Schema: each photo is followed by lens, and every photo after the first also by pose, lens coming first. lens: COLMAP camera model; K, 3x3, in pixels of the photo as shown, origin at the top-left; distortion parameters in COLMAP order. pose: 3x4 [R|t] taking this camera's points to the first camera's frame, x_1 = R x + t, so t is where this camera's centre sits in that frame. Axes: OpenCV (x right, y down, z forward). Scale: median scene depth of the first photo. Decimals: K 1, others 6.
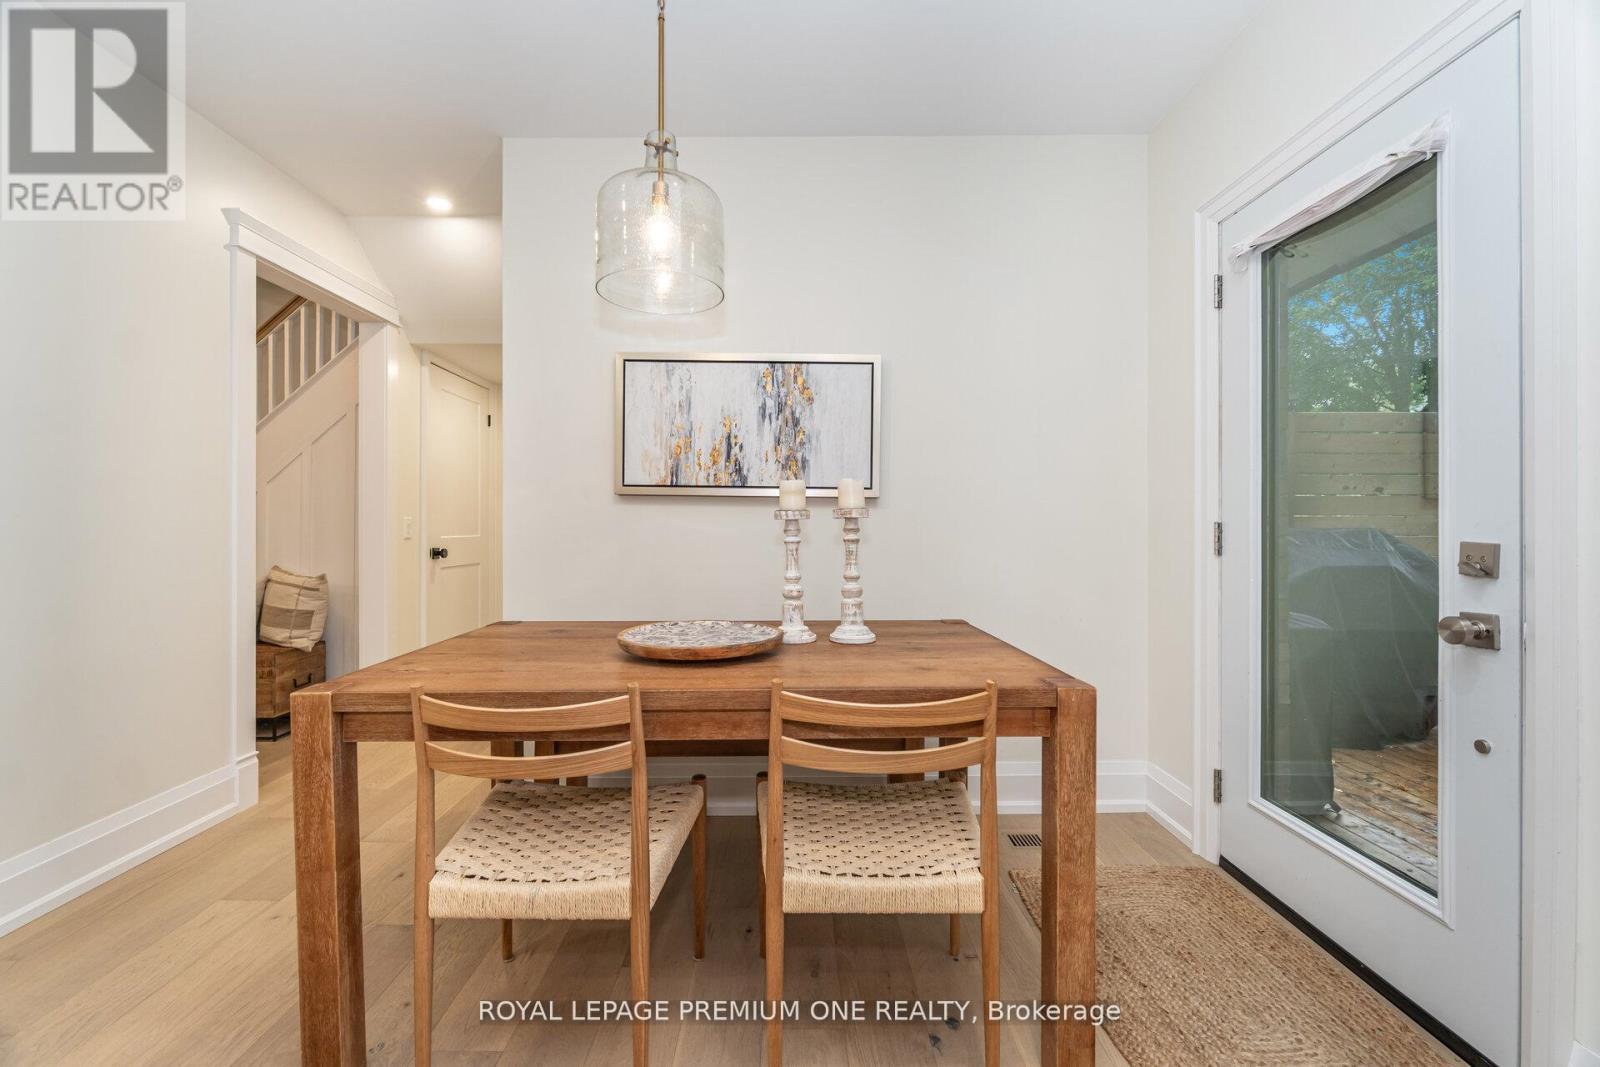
lens RADIAL K [[649.3, 0, 793.6], [0, 649.3, 529.9], [0, 0, 1]] dist [0.000811, 0.000138]
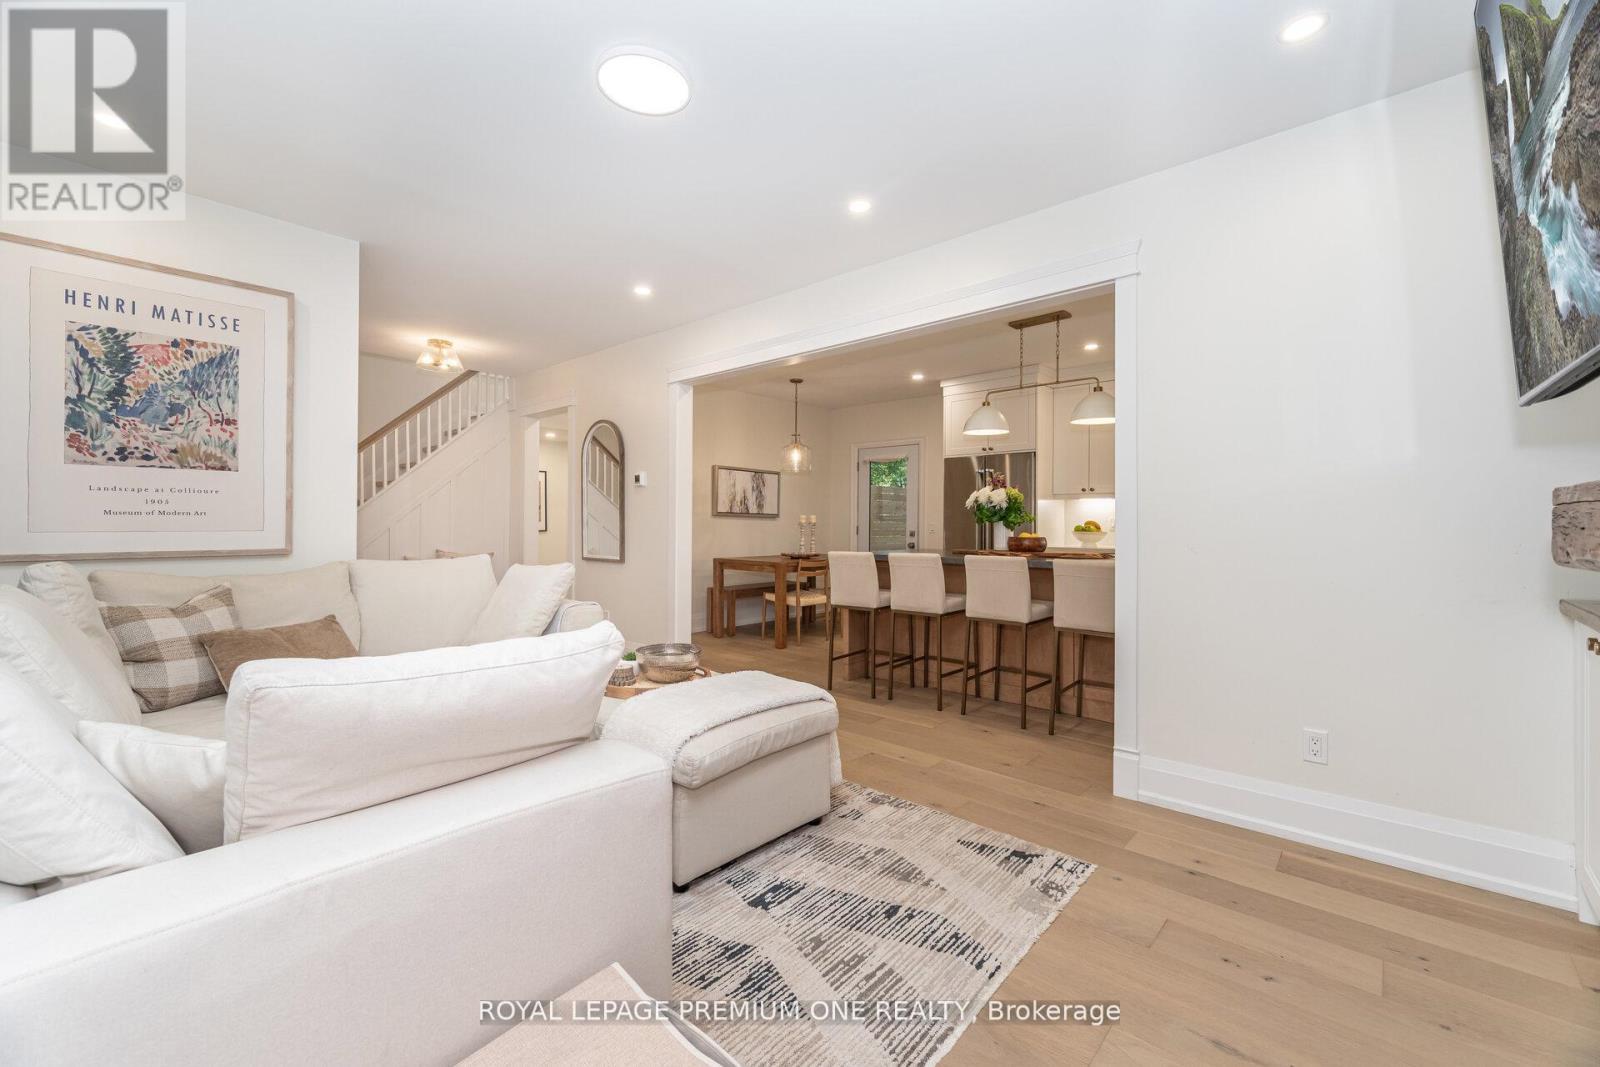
lens RADIAL K [[649.3, 0, 793.6], [0, 649.3, 529.9], [0, 0, 1]] dist [0.000811, 0.000138]
pose [[0.675202, -0.000060, 0.737633, -2.127138], [-0.004349, 0.999982, 0.004062, -0.003467], [-0.737620, -0.005951, 0.675189, -1.158498]]
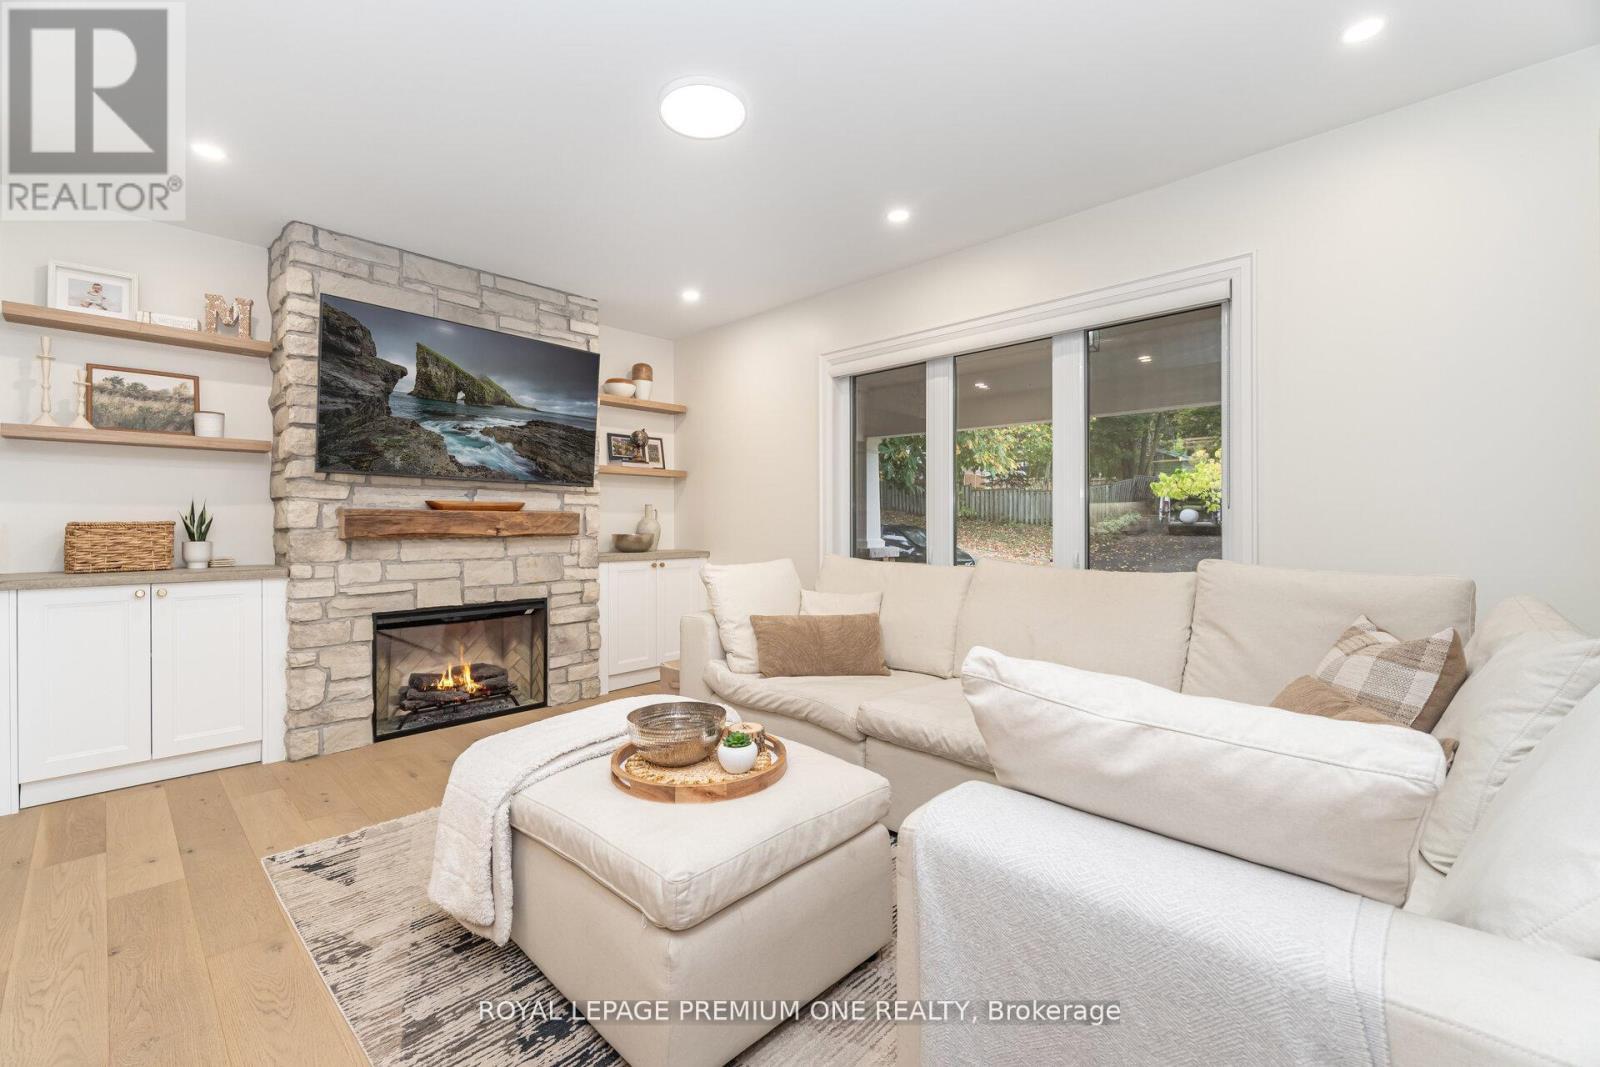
lens RADIAL K [[665.6, 0, 796.9], [0, 665.6, 523.2], [0, 0, 1]] dist [-0.001627, -0.000437]
pose [[-0.695507, 0.006748, -0.718488, -1.047686], [0.001662, 0.999968, 0.007782, -0.018271], [0.718518, 0.004219, -0.695496, 0.317534]]
